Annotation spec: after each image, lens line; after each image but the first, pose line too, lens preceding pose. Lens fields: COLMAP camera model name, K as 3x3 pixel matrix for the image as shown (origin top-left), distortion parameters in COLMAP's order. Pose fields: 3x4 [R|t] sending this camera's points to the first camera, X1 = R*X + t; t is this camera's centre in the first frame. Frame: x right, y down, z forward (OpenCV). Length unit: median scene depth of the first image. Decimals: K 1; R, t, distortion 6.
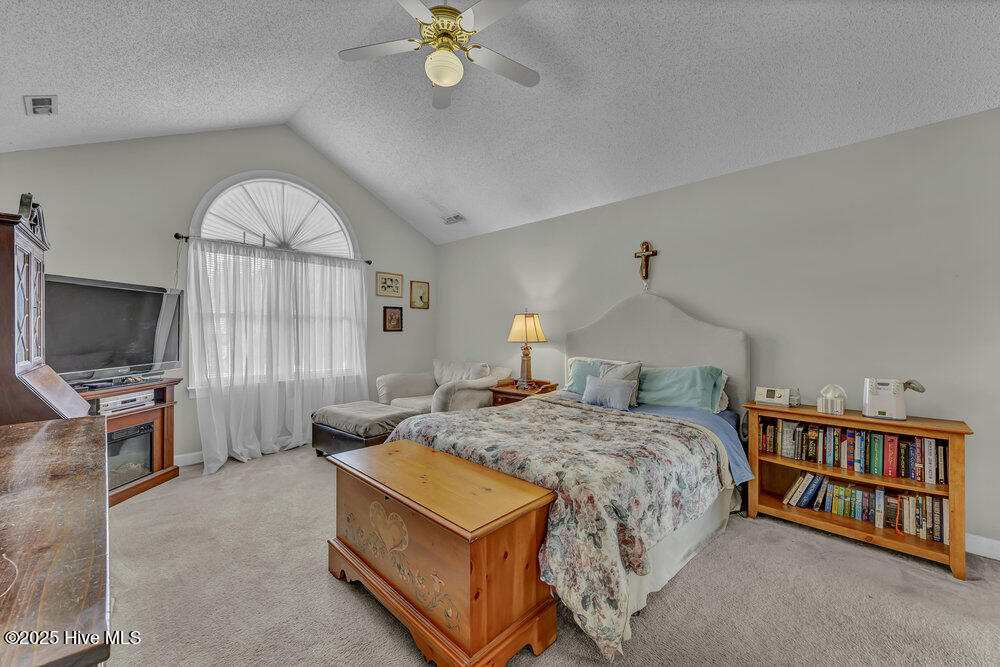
lens RADIAL K [[388.0, 0, 509.2], [0, 388.0, 335.0], [0, 0, 1]] dist [-0.004145, 0.000291]
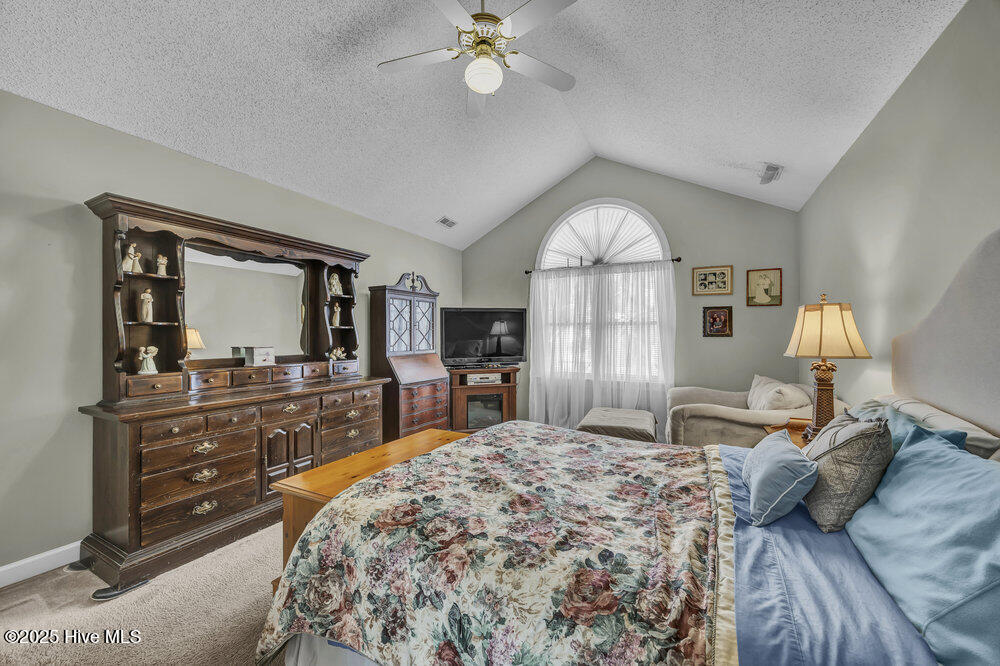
lens RADIAL K [[388.0, 0, 507.0], [0, 388.0, 331.2], [0, 0, 1]] dist [-0.004145, 0.000291]
pose [[0.281452, -0.011680, -0.959504, 0.443680], [-0.009065, 0.999849, -0.014830, -0.005434], [0.959532, 0.012872, 0.281304, 0.421942]]
